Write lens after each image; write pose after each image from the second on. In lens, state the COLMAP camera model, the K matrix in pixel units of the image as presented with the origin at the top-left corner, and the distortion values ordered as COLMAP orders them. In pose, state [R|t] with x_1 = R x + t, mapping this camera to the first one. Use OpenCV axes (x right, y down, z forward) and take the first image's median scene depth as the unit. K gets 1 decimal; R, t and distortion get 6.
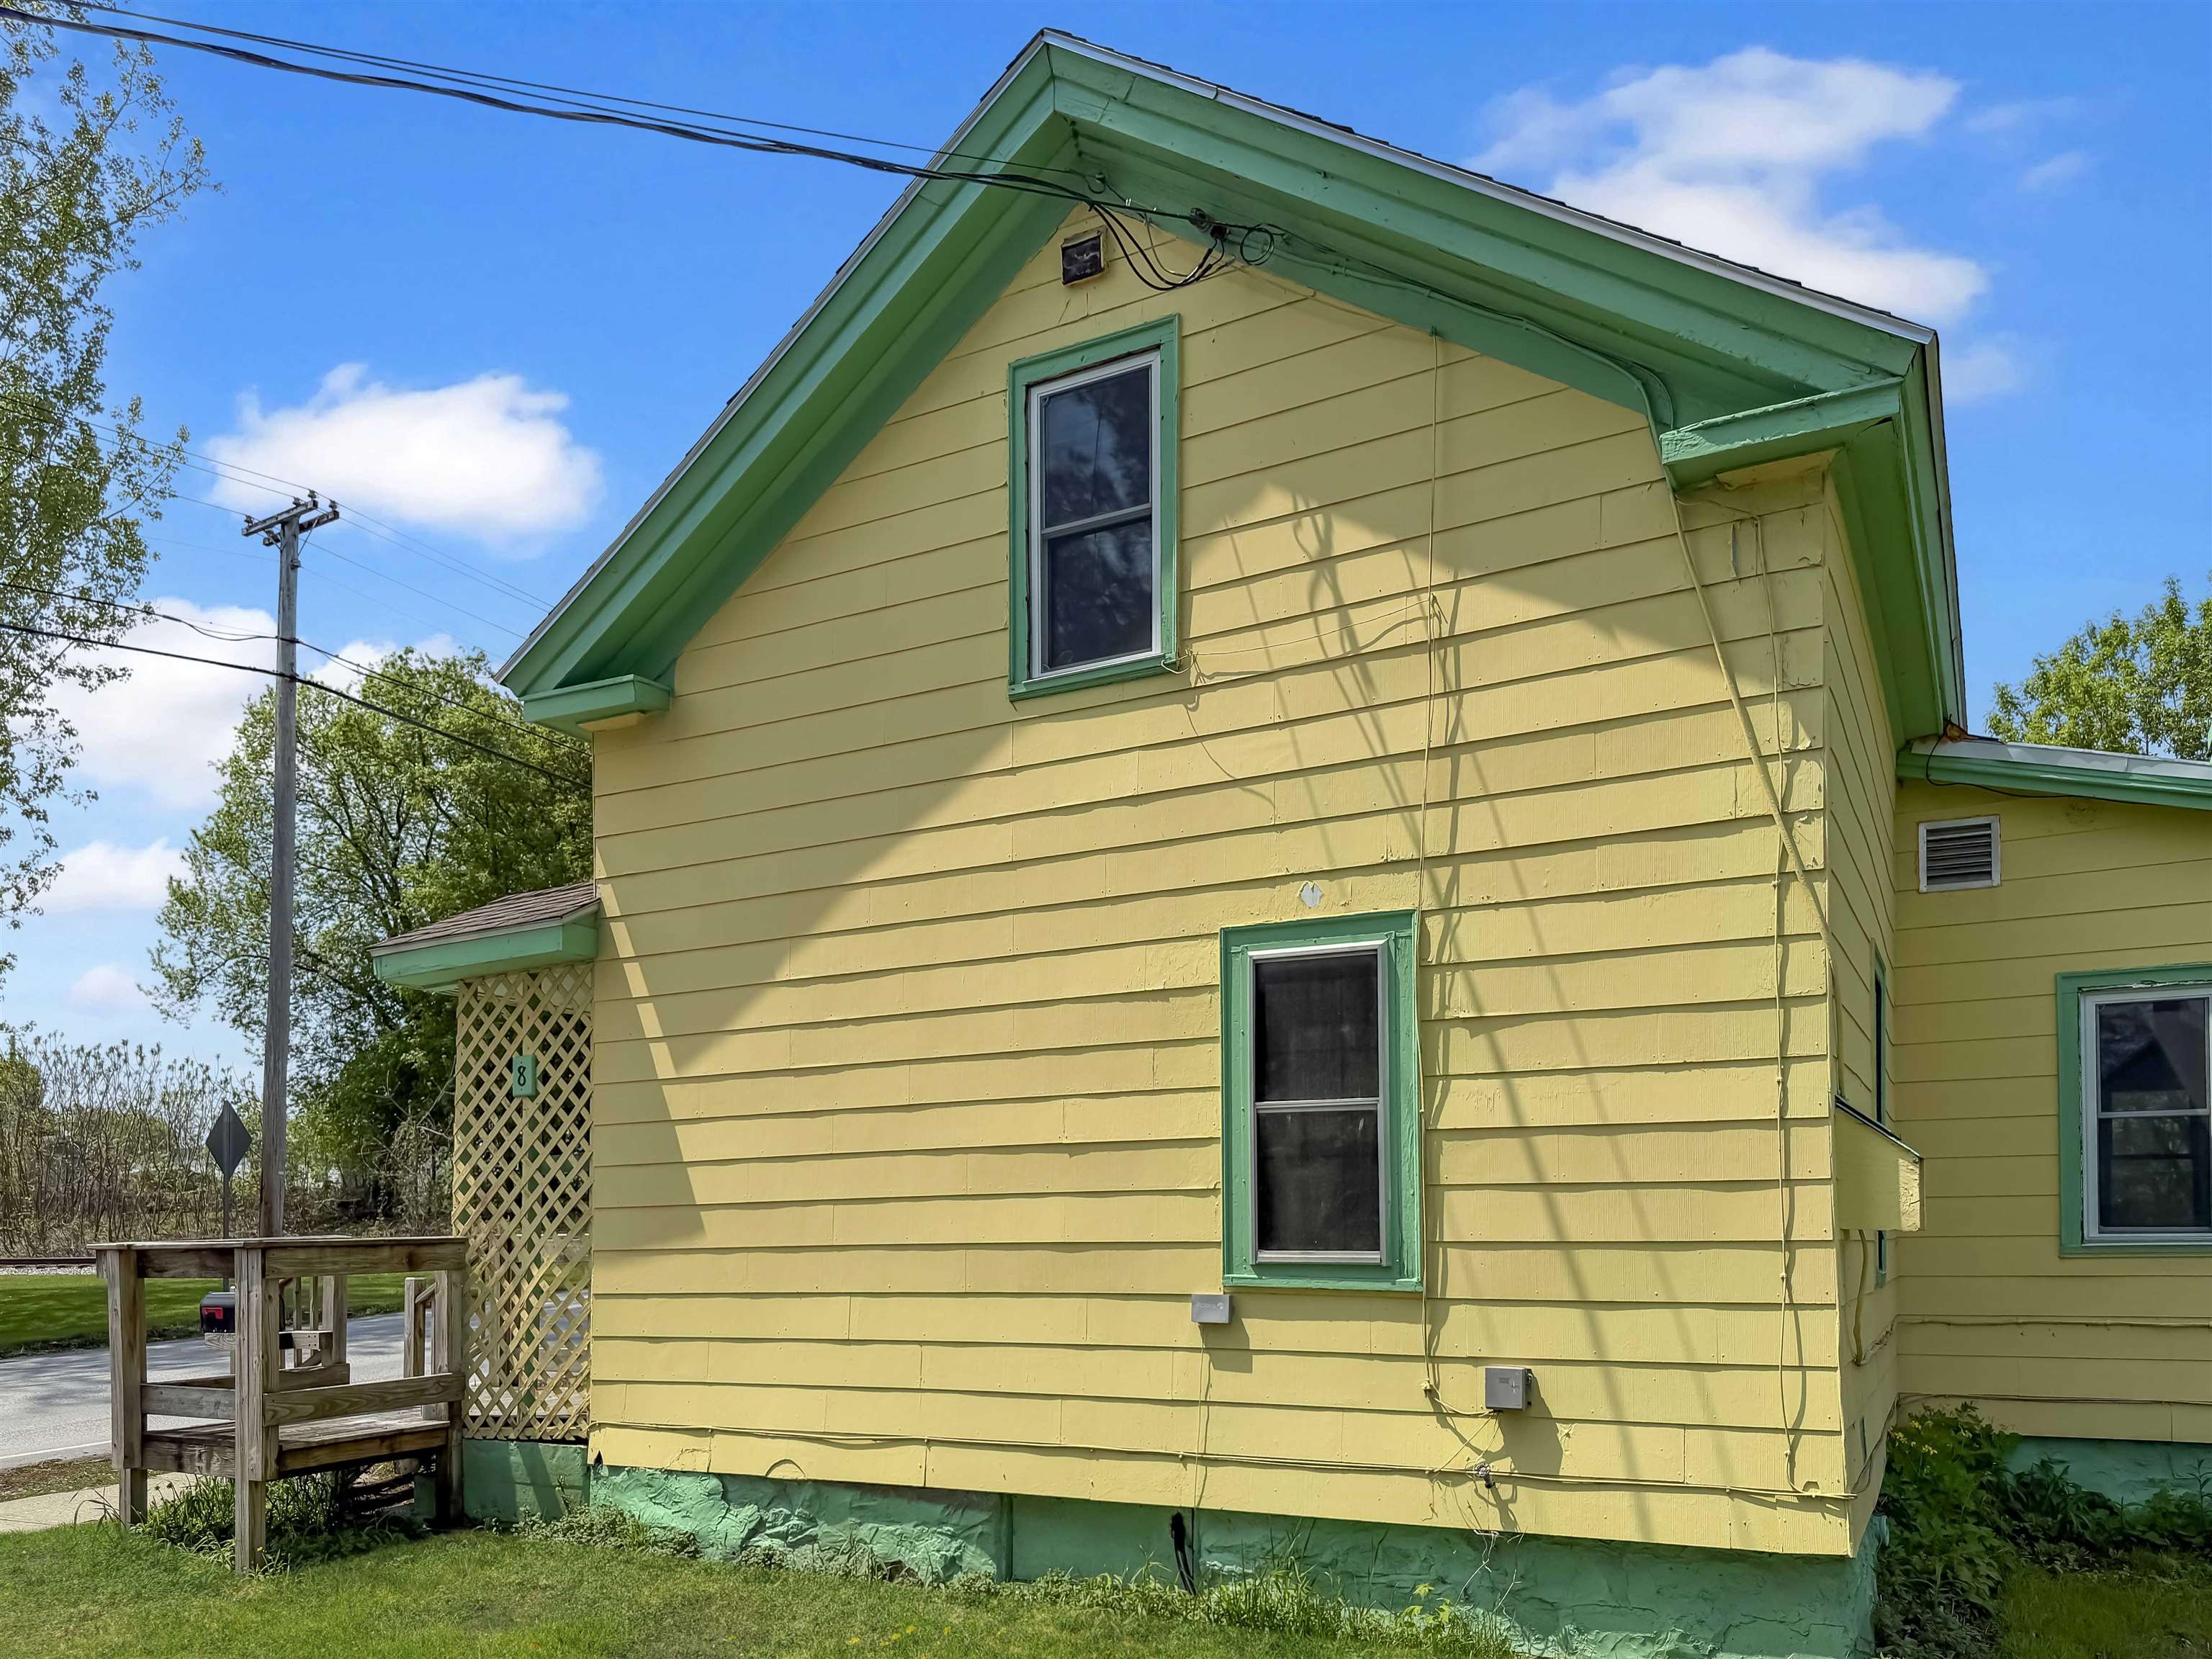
lens RADIAL K [[1531.9, 0, 1110.7], [0, 1531.9, 873.0], [0, 0, 1]] dist [0.119052, -0.210267]
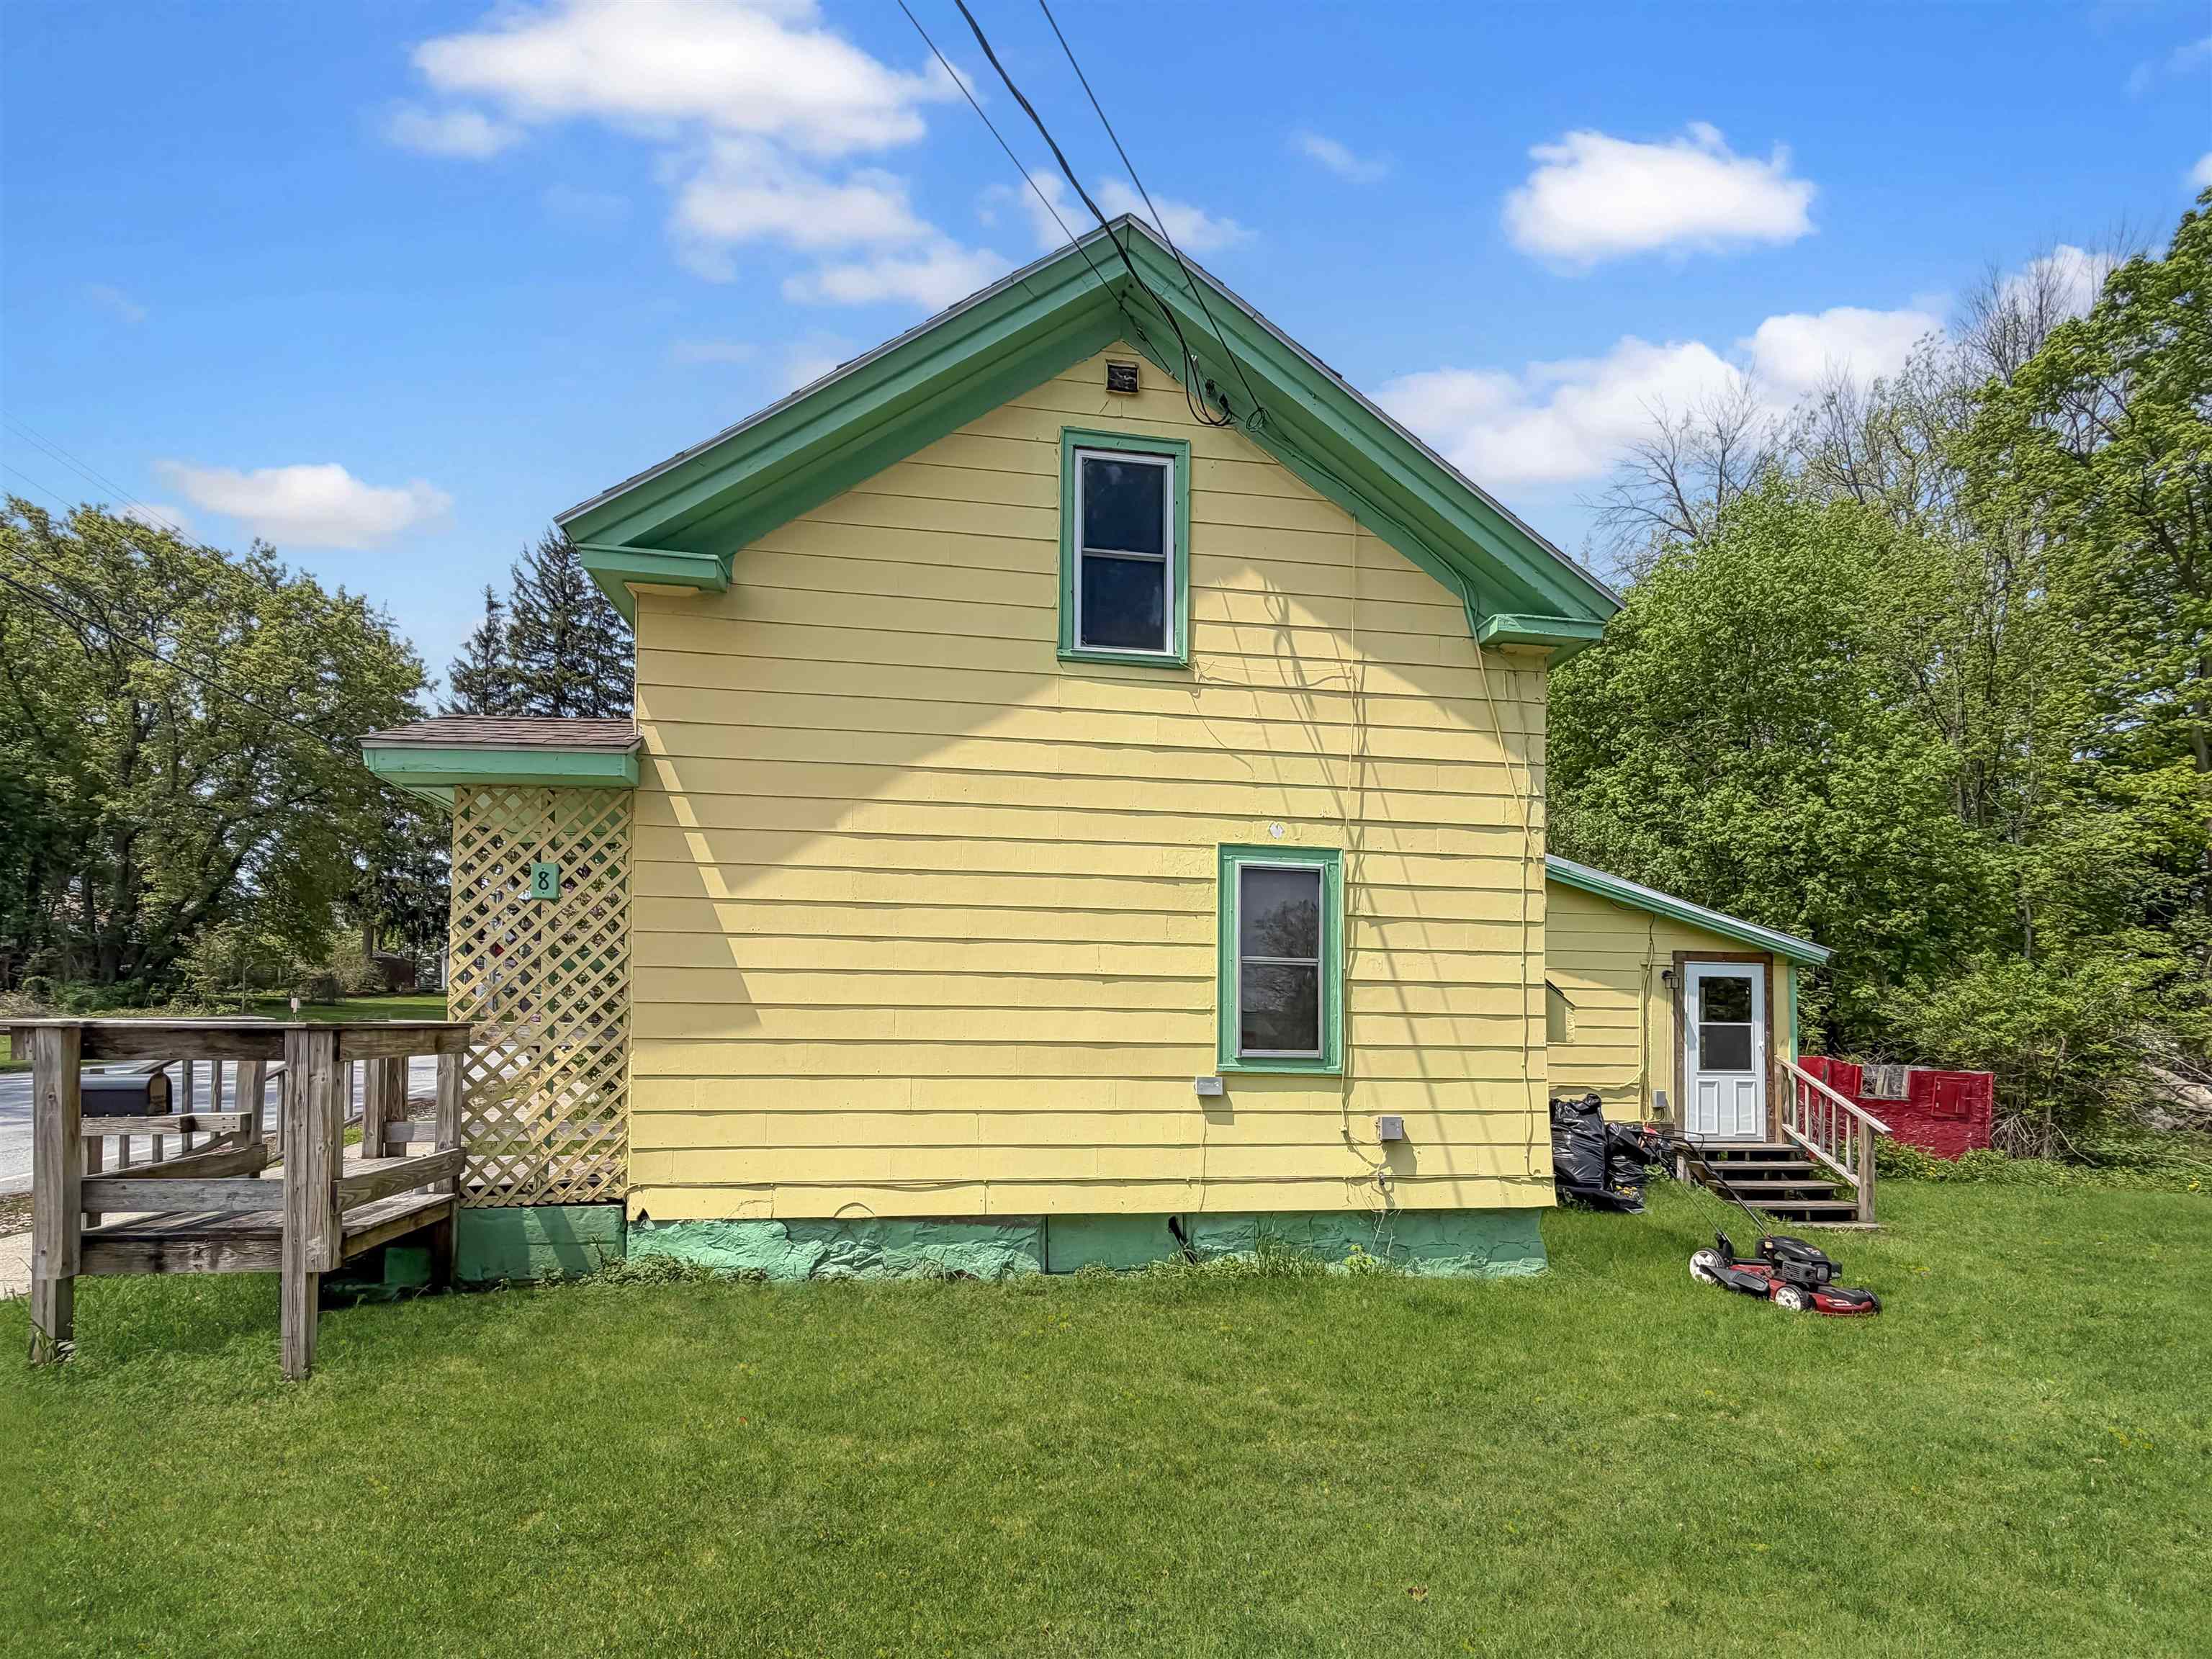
lens RADIAL K [[917.8, 0, 1104.2], [0, 917.8, 857.7], [0, 0, 1]] dist [0.000665, 0.000160]
pose [[0.816153, 0.131320, 0.562716, -0.534927], [-0.150021, 0.988596, -0.013118, 0.079601], [-0.558021, -0.073713, 0.826546, 0.298597]]
